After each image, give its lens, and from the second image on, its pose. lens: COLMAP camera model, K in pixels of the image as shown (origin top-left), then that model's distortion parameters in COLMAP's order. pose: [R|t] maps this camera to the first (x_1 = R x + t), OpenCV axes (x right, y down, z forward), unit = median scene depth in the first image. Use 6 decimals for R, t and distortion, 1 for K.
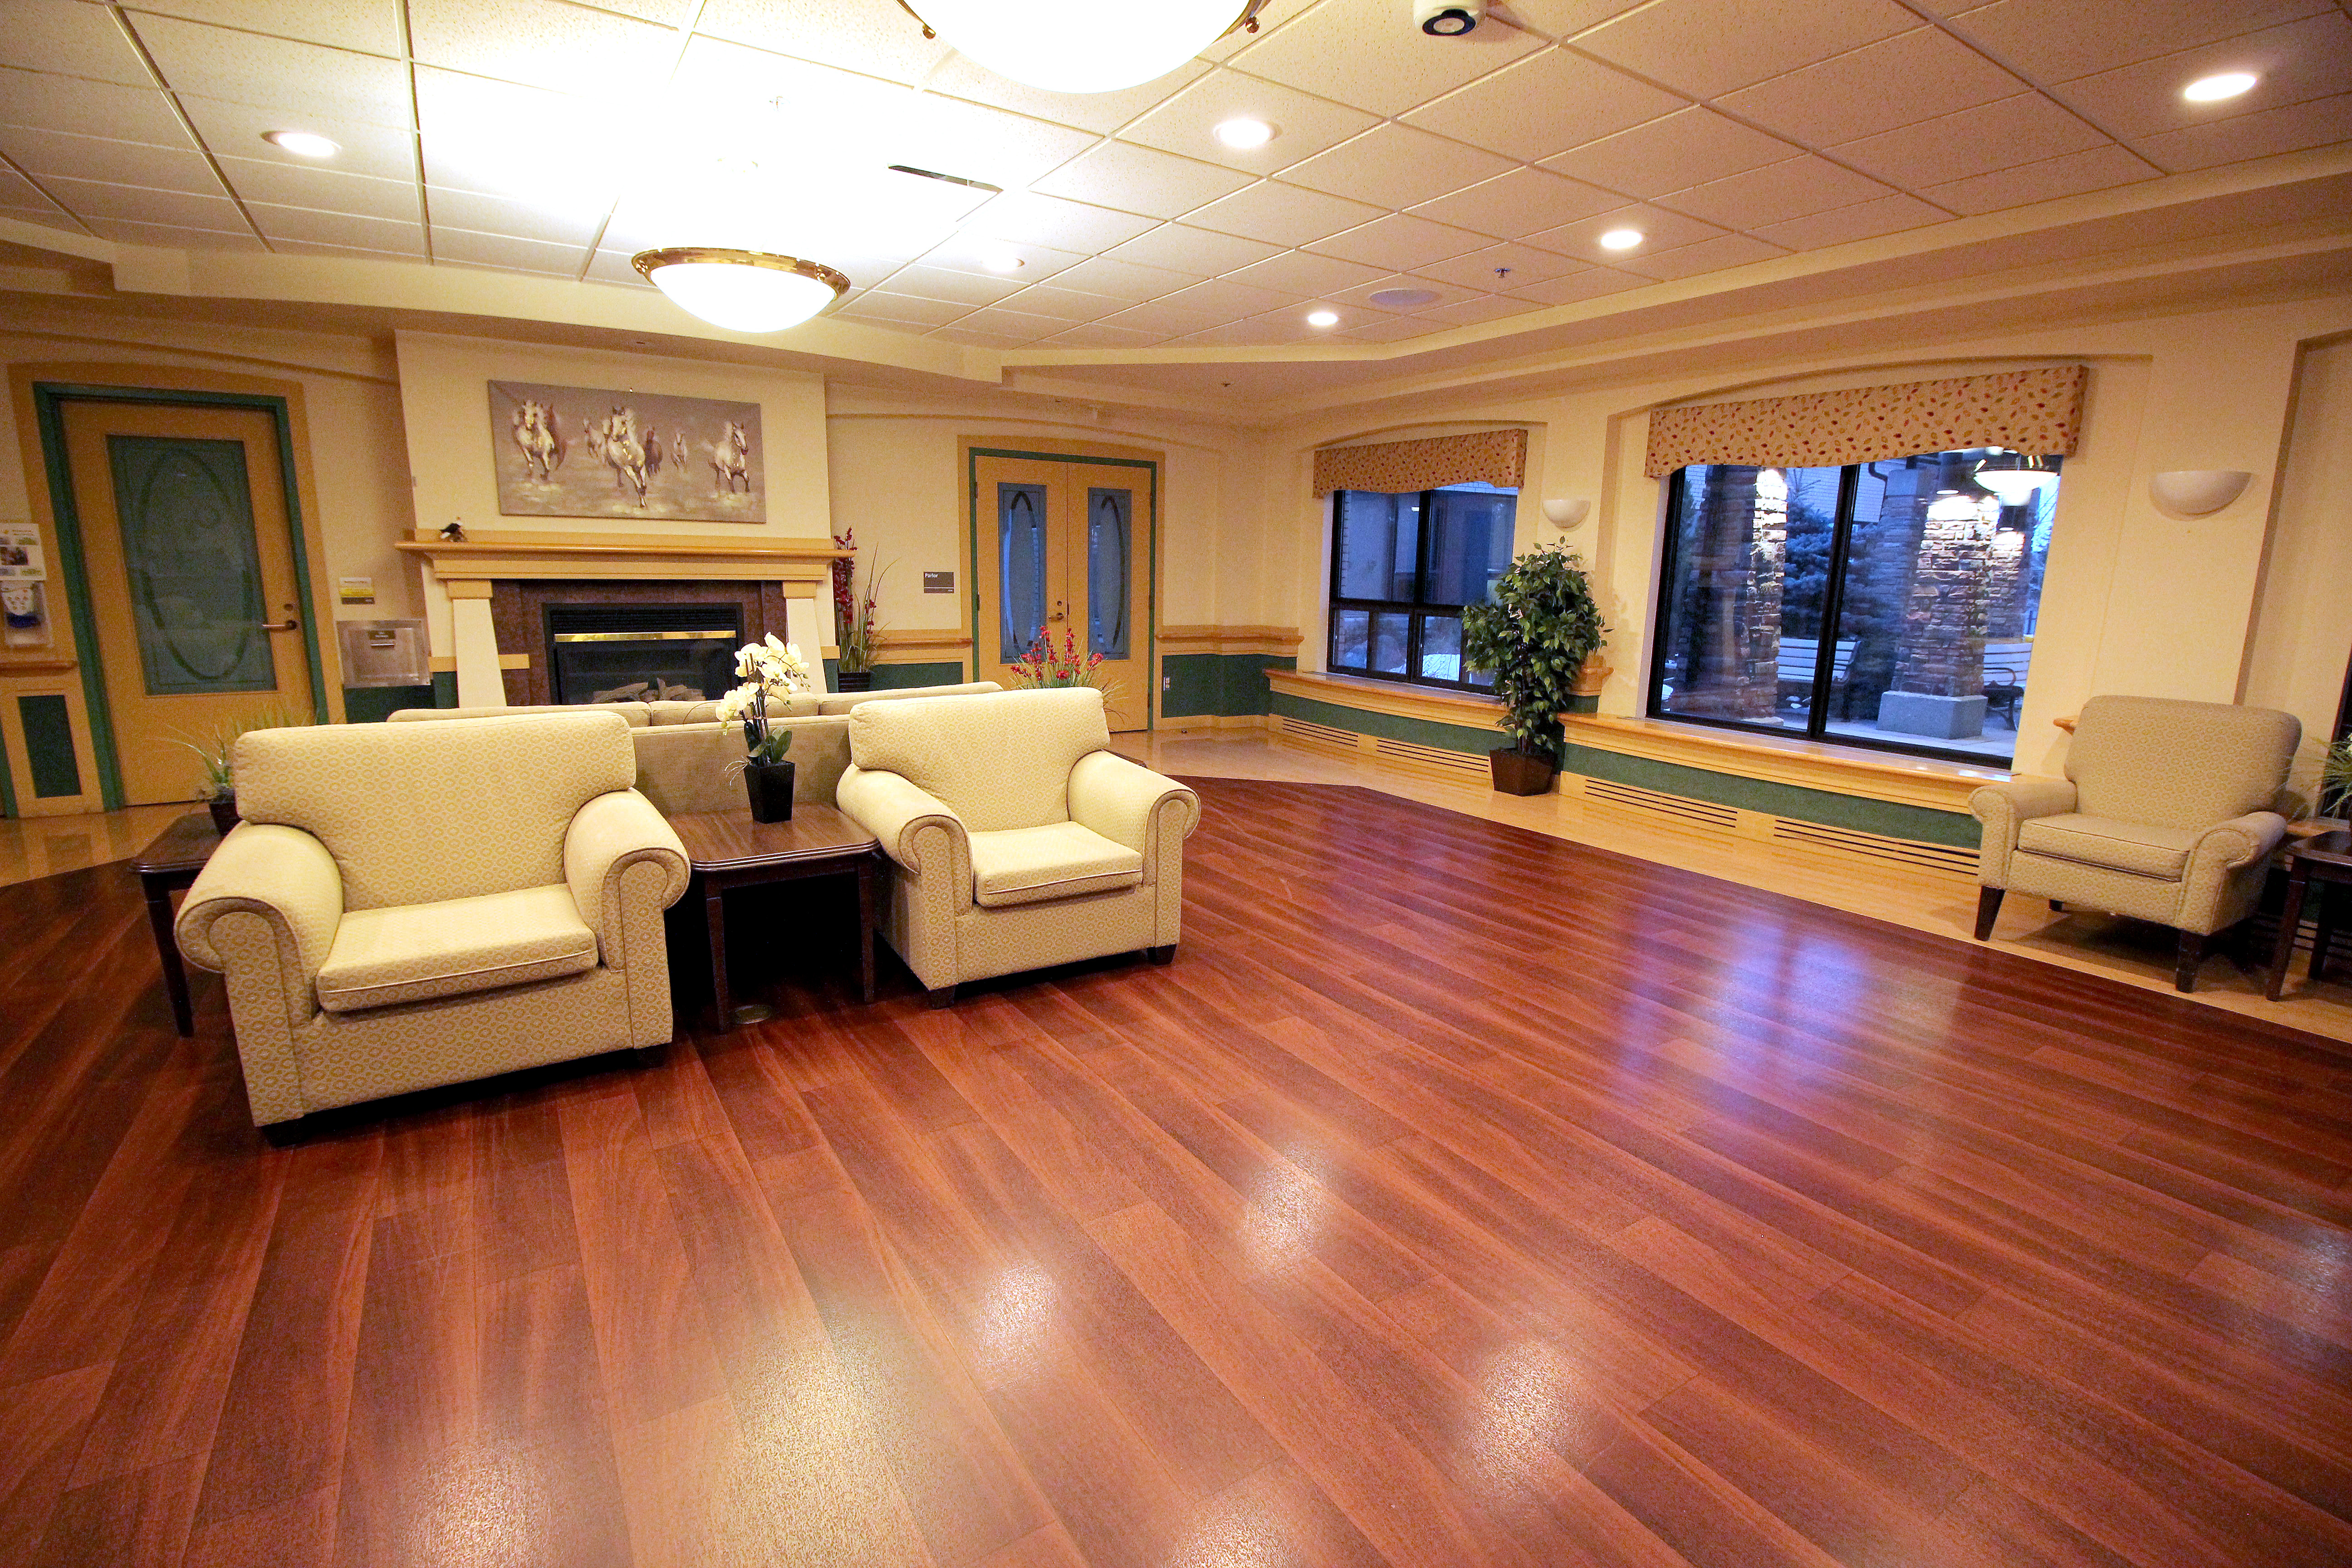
lens RADIAL K [[1088.5, 0, 1186.8], [0, 1088.5, 786.2], [0, 0, 1]] dist [-0.000063, -0.013042]
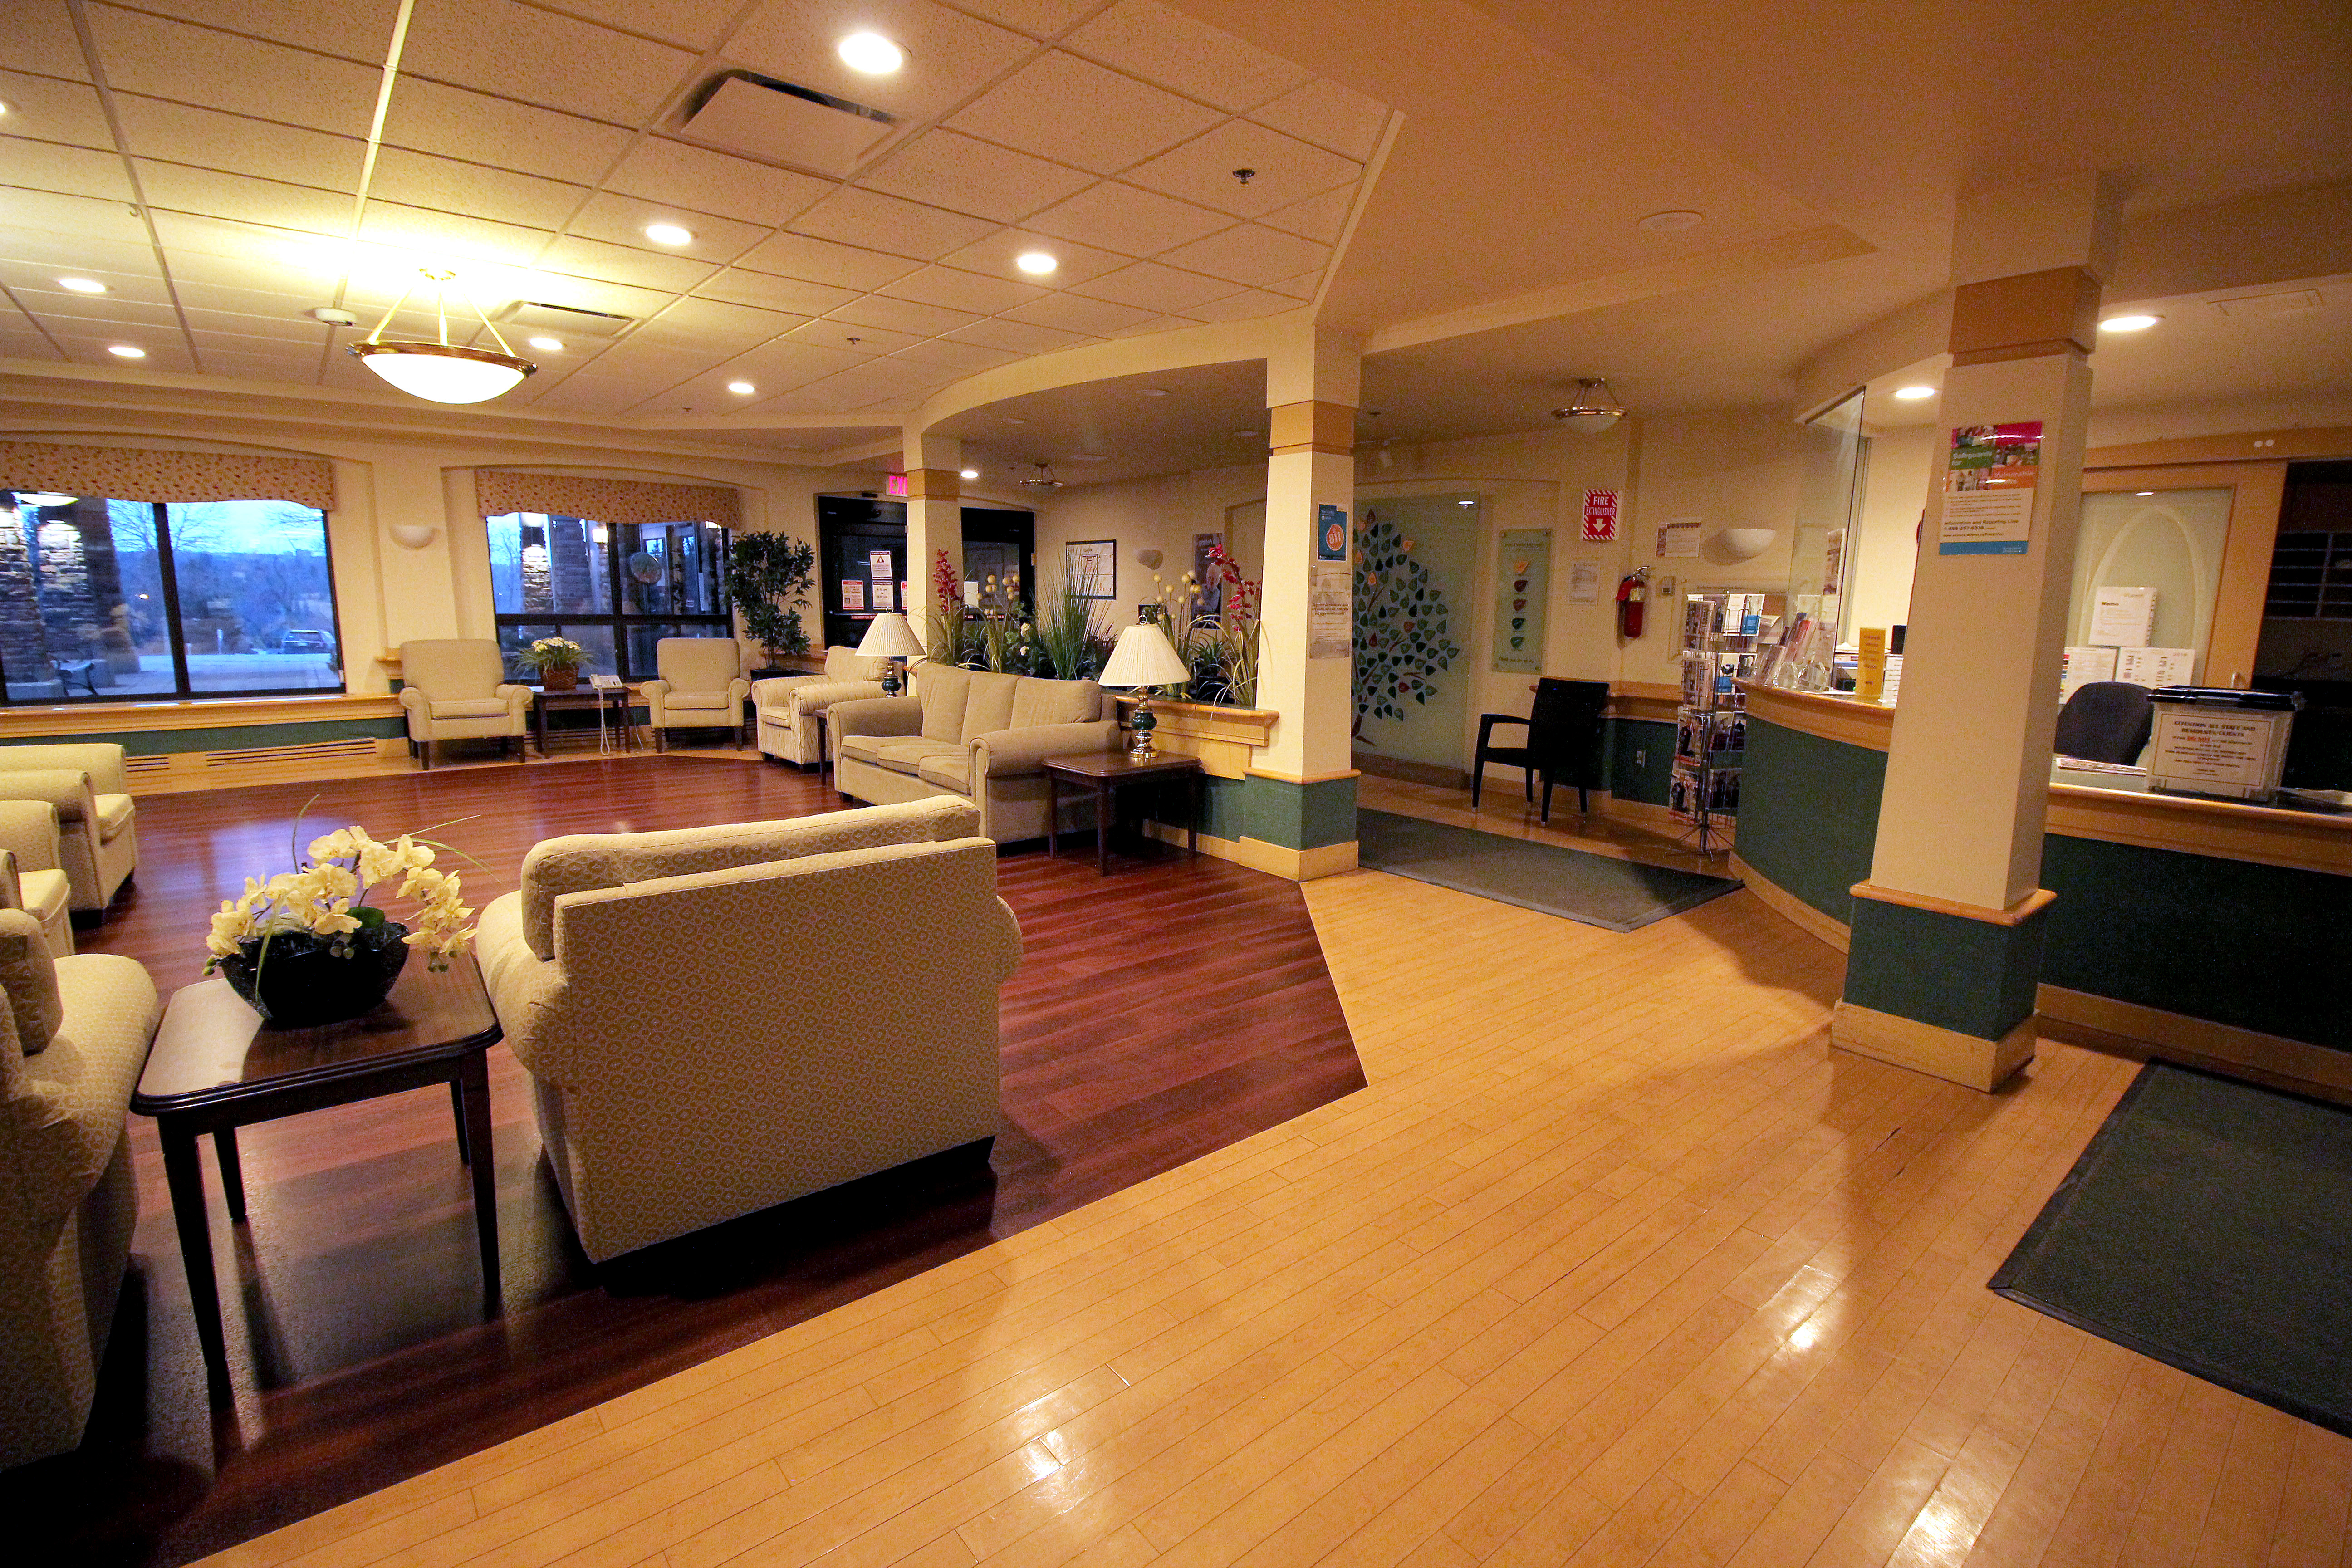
lens RADIAL K [[1088.5, 0, 1191.9], [0, 1088.5, 783.8], [0, 0, 1]] dist [-0.000063, -0.013042]
pose [[-0.117317, -0.189660, 0.974816, -0.900714], [0.180665, 0.961138, 0.208741, 0.006026], [-0.976523, 0.200604, -0.078493, -0.111720]]
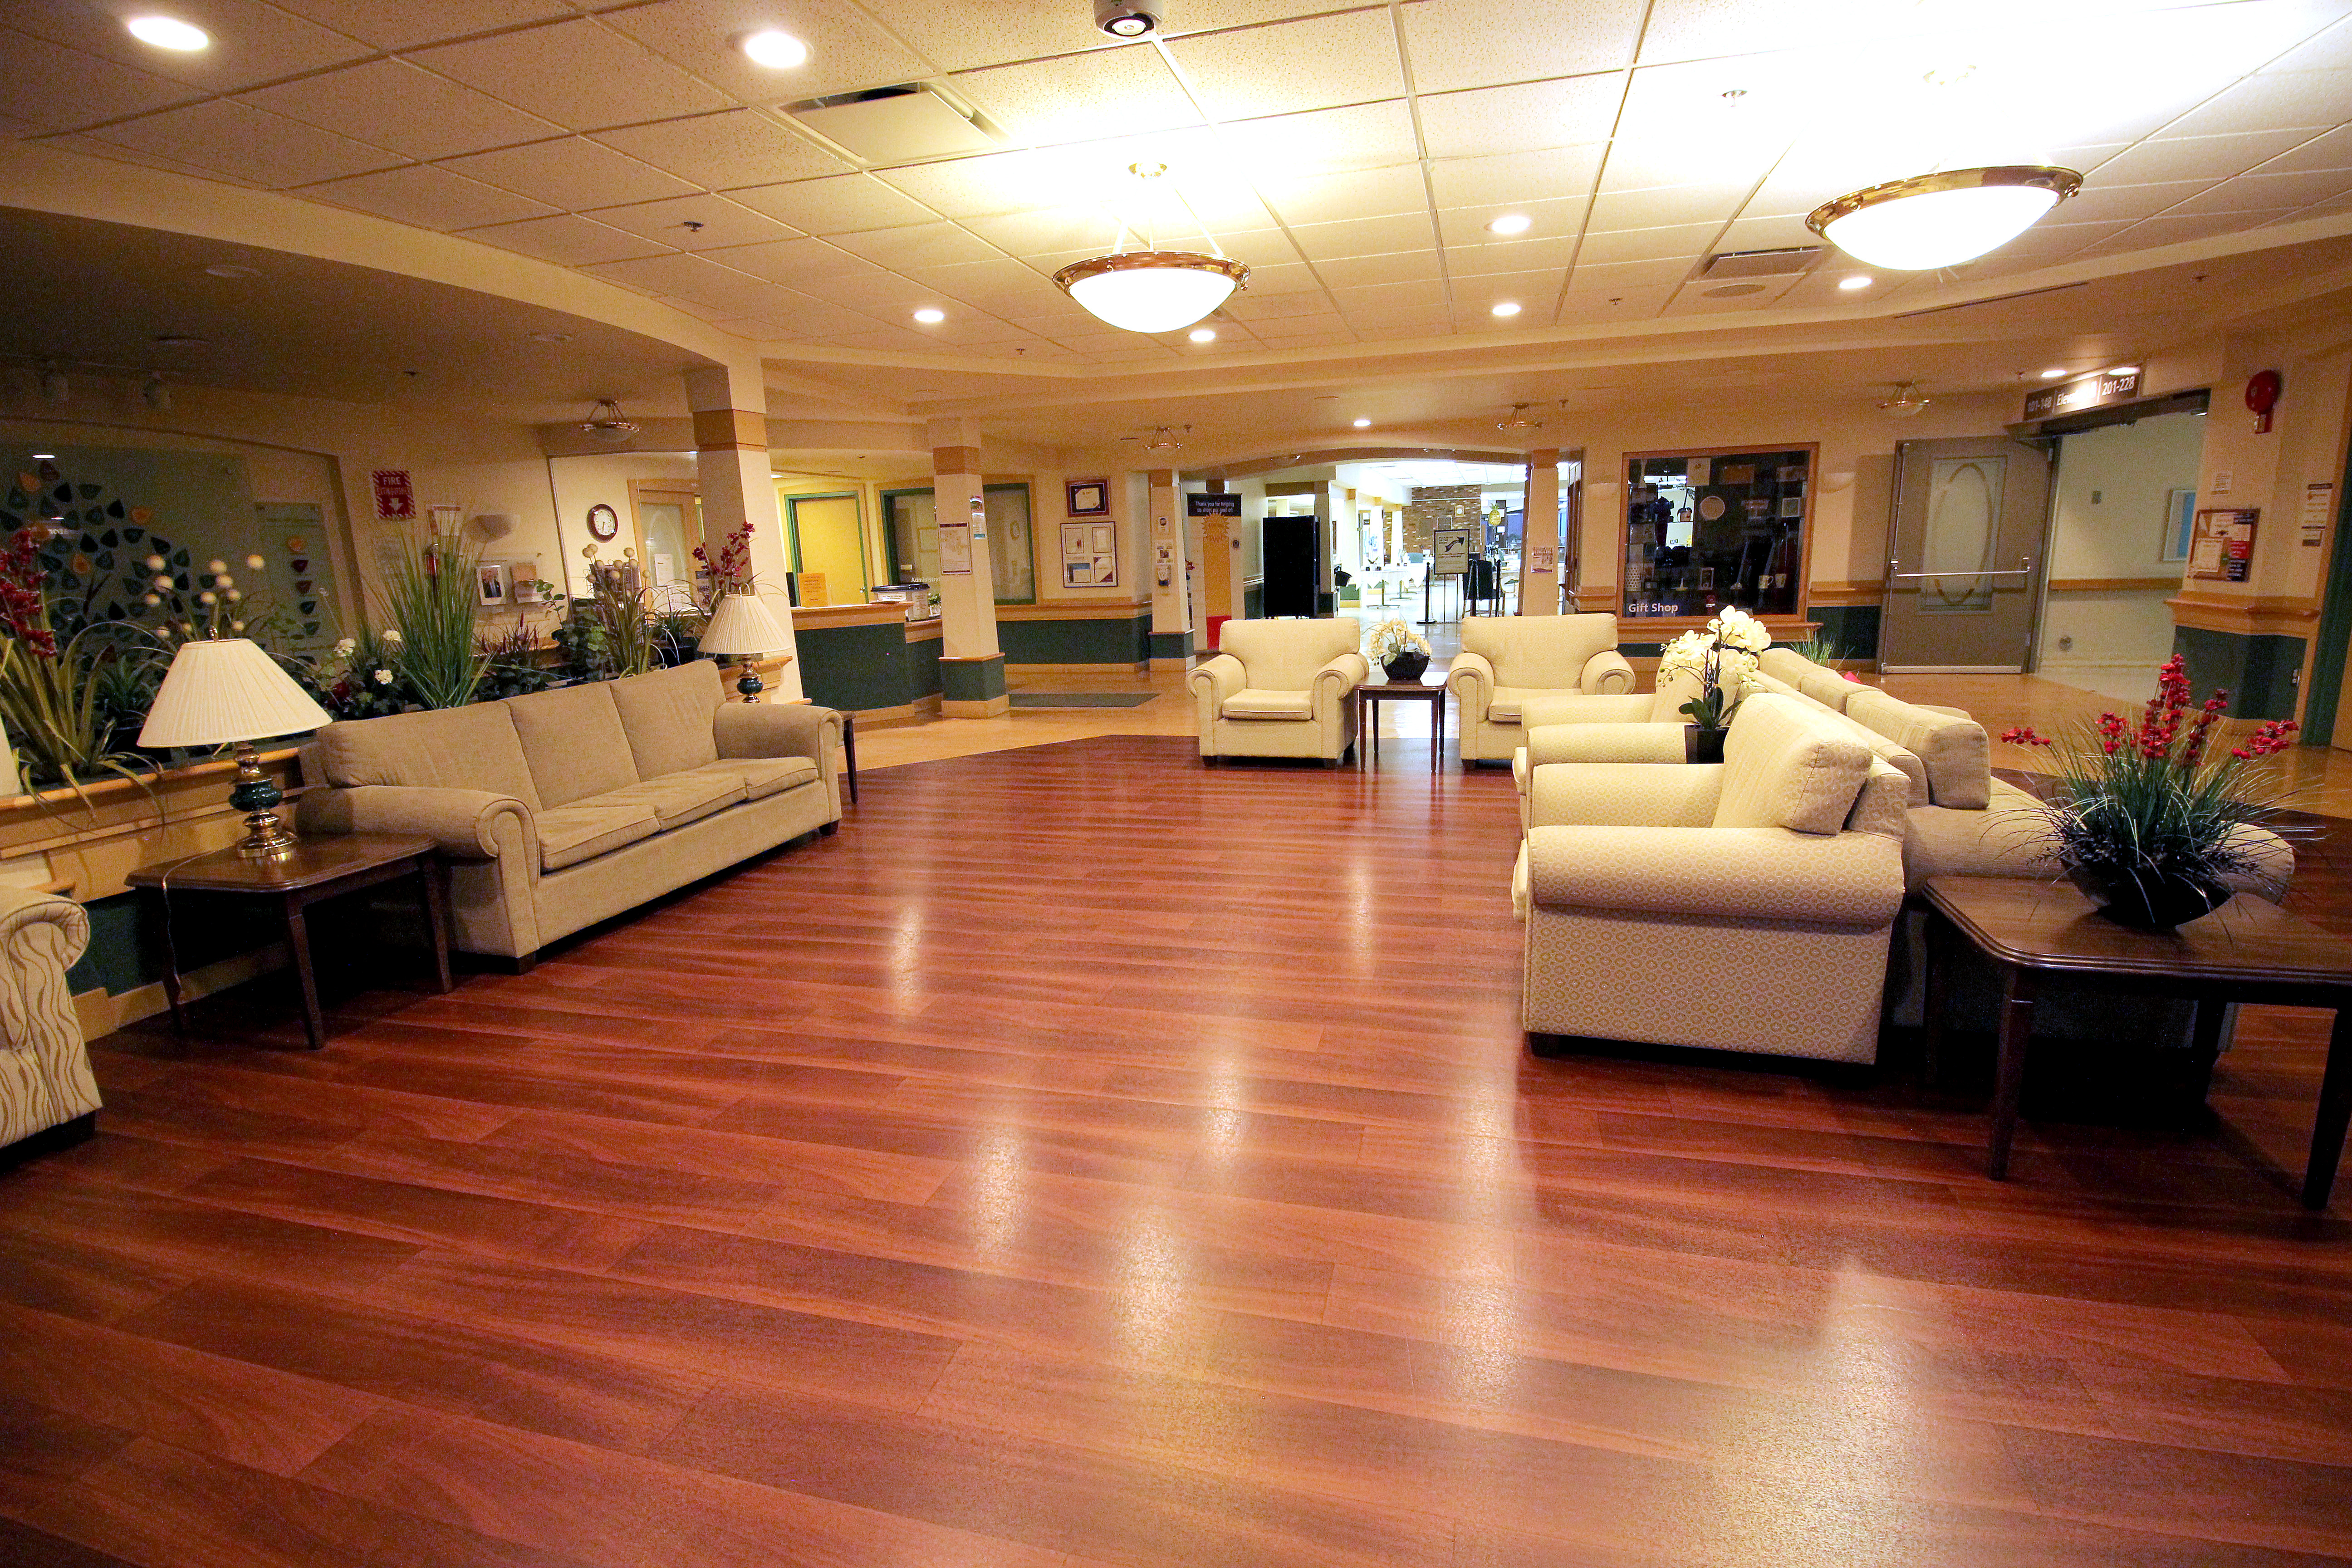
lens RADIAL K [[1088.5, 0, 1198.2], [0, 1088.5, 784.1], [0, 0, 1]] dist [-0.000063, -0.013042]
pose [[-0.741070, 0.150235, -0.654404, 0.412189], [-0.114021, 0.932330, 0.343162, -0.164645], [0.661675, 0.328923, -0.673792, 0.830663]]
